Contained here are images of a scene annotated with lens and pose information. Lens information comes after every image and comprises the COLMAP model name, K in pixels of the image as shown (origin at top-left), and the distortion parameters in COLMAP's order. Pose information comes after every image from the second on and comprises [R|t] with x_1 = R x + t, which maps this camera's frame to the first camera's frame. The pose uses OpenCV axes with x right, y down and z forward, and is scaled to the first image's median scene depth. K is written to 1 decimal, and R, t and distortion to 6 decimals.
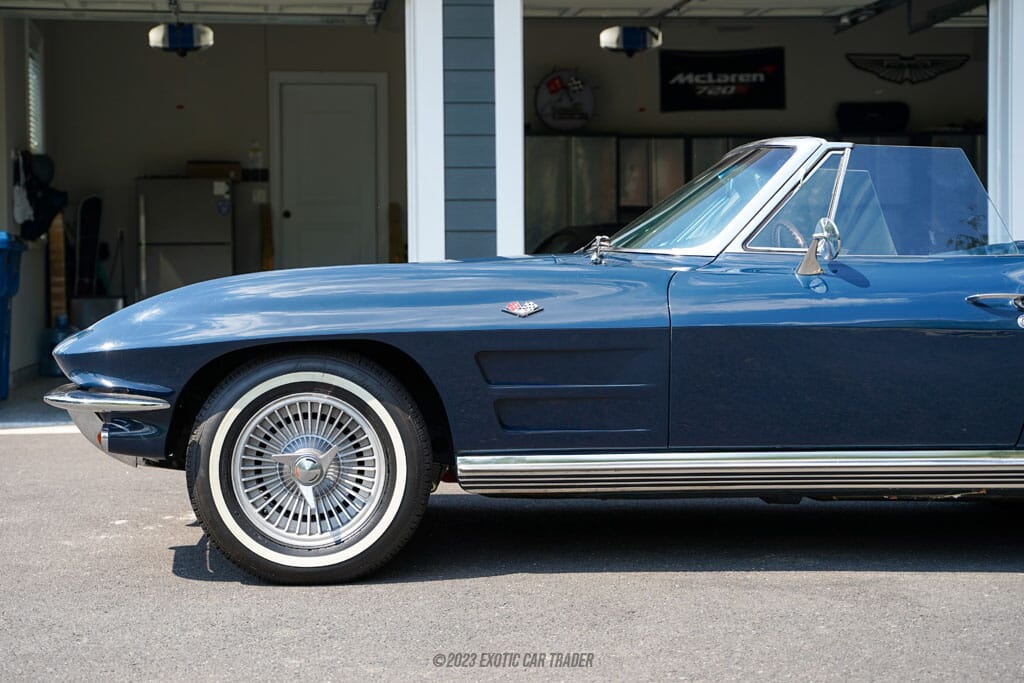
lens RADIAL K [[1658.2, 0, 510.0], [0, 1658.2, 333.0], [0, 0, 1]] dist [0.099746, 0.000000]
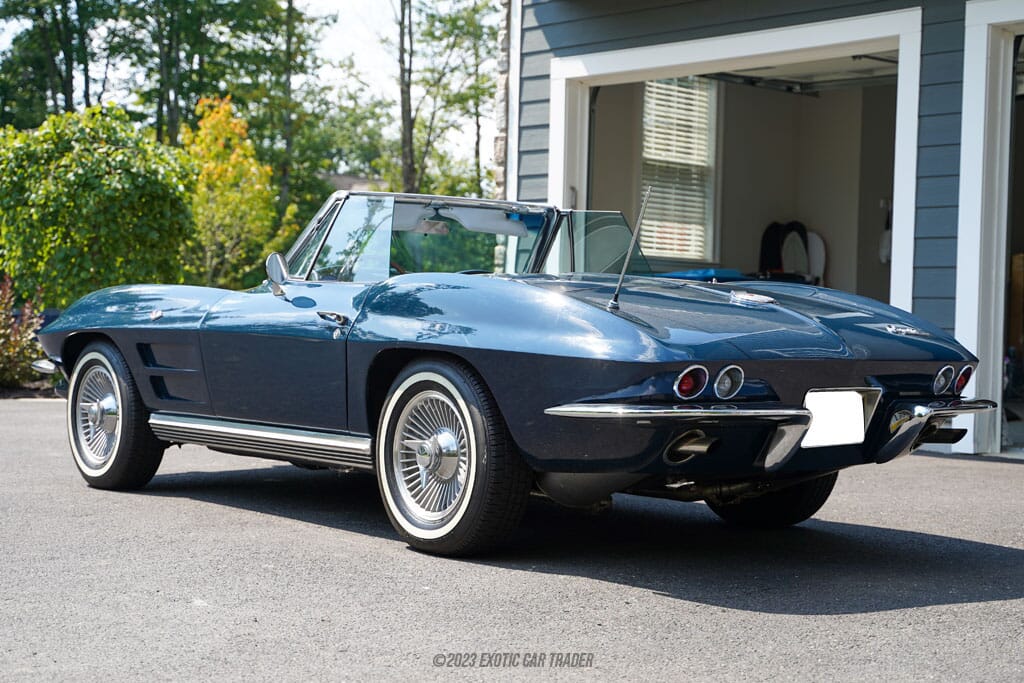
lens RADIAL K [[1630.9, 0, 512.6], [0, 1630.9, 341.7], [0, 0, 1]] dist [-0.036666, 0.000000]
pose [[0.632471, 0.031625, -0.773938, 1.217362], [-0.047407, 0.998873, 0.002074, -0.008305], [0.773132, 0.035379, 0.633258, 0.291629]]
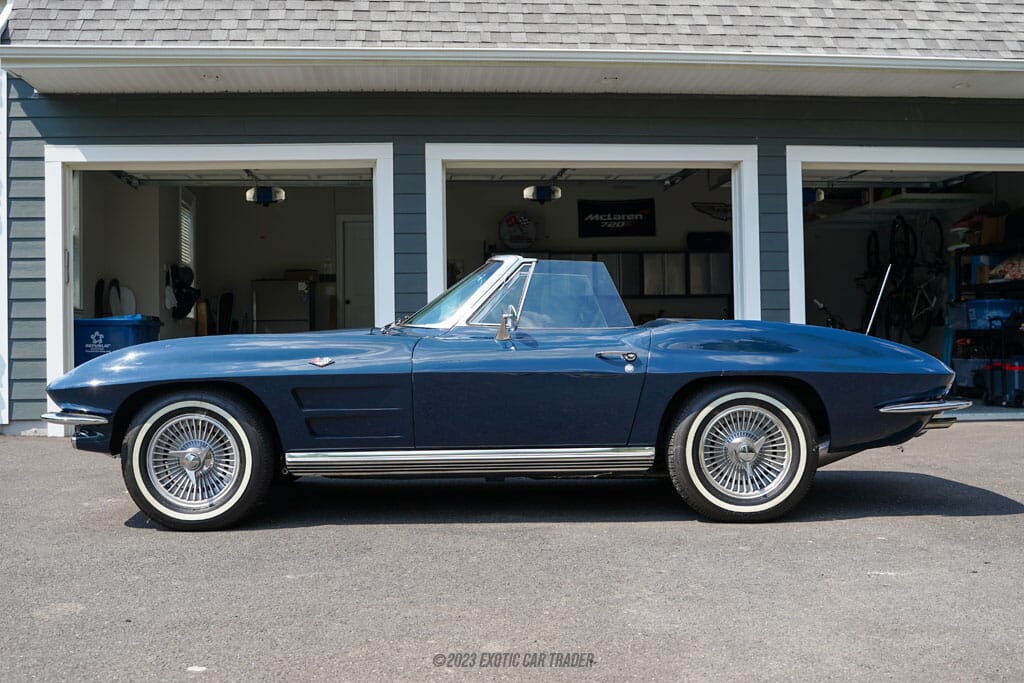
lens RADIAL K [[1036.2, 0, 509.0], [0, 1036.2, 346.0], [0, 0, 1]] dist [-0.086848, 0.000000]
pose [[0.999983, -0.004067, -0.004195, 0.175944], [0.003948, 0.999602, -0.027949, -0.000870], [0.004307, 0.027932, 0.999601, -0.007670]]
